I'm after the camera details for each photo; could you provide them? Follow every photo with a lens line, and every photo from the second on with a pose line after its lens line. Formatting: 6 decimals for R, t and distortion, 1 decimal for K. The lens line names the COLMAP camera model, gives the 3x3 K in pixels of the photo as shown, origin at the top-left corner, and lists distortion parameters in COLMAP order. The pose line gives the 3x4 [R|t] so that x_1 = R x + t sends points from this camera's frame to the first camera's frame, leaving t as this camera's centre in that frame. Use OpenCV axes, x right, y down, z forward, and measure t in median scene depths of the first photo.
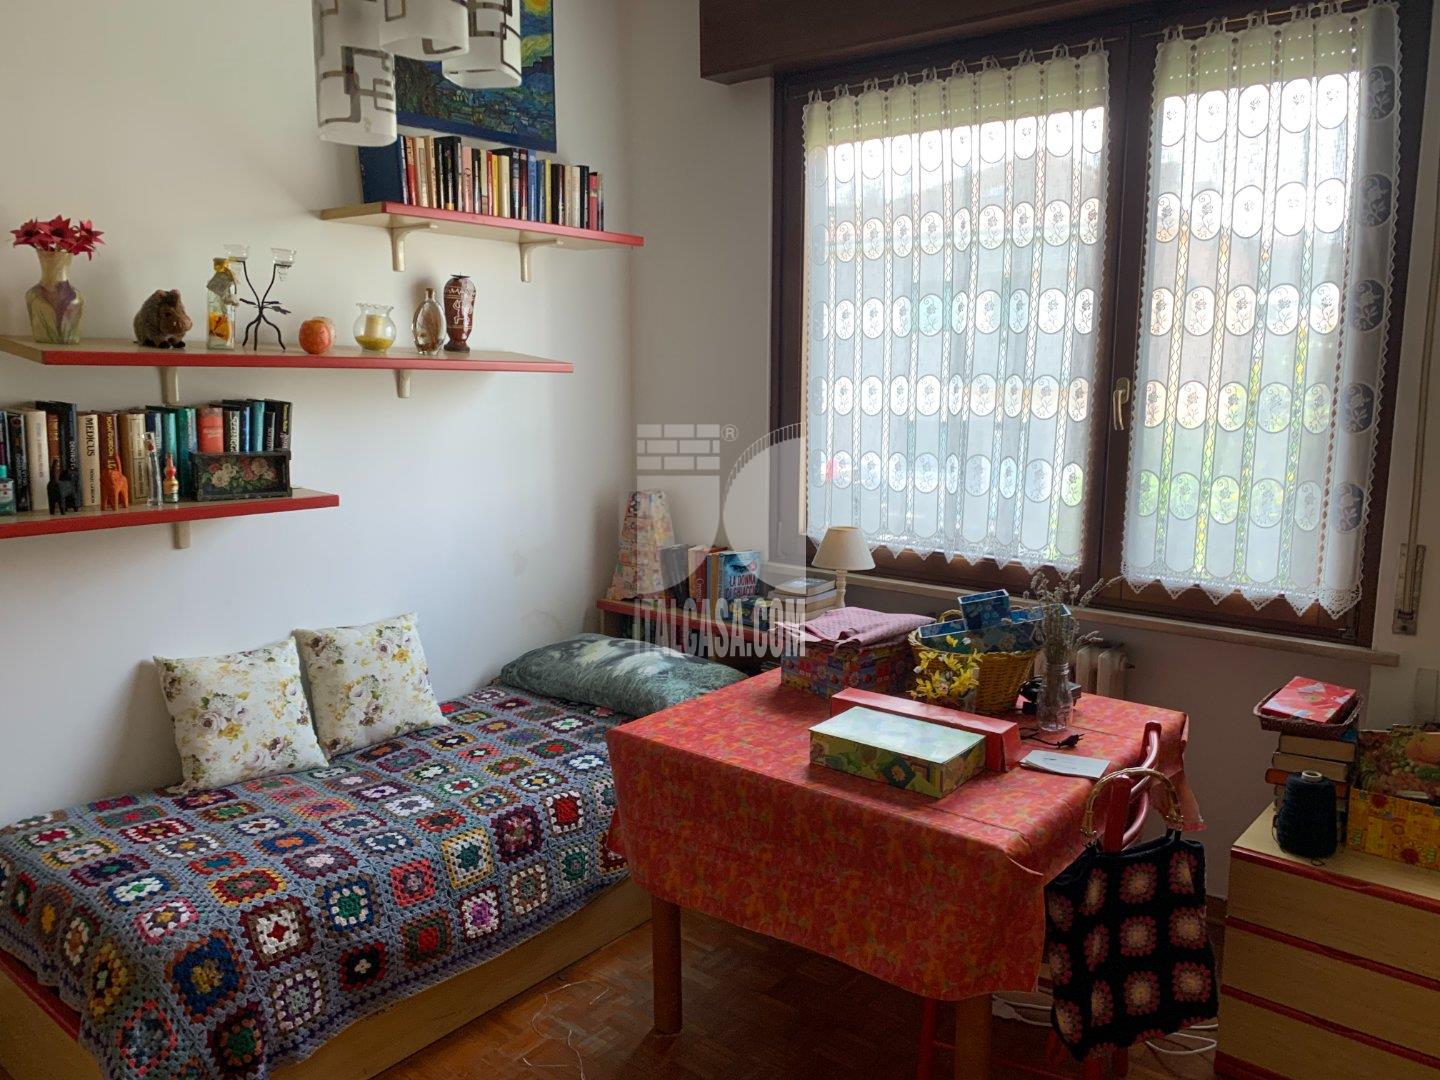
lens RADIAL K [[1104.4, 0, 723.6], [0, 1104.4, 531.1], [0, 0, 1]] dist [0.015776, -0.005359]
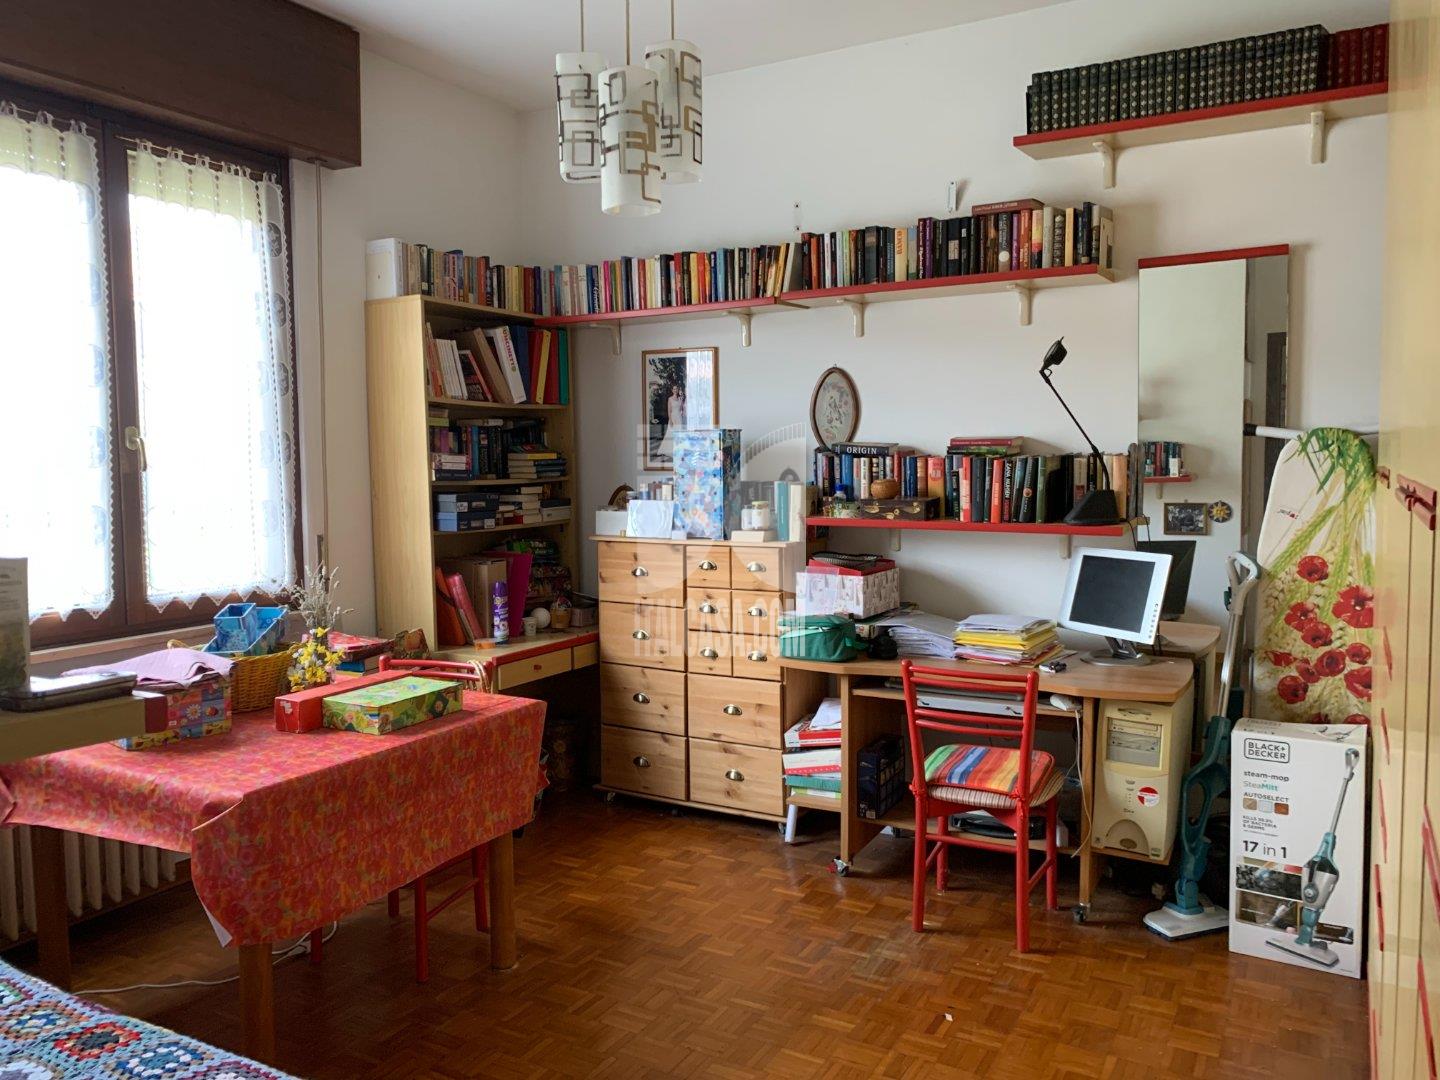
lens RADIAL K [[1104.4, 0, 722.3], [0, 1104.4, 538.9], [0, 0, 1]] dist [0.015776, -0.005359]
pose [[-0.171052, -0.083847, 0.981688, -0.935748], [0.154236, 0.981809, 0.110732, -0.060931], [-0.973115, 0.170353, -0.155009, 0.642957]]
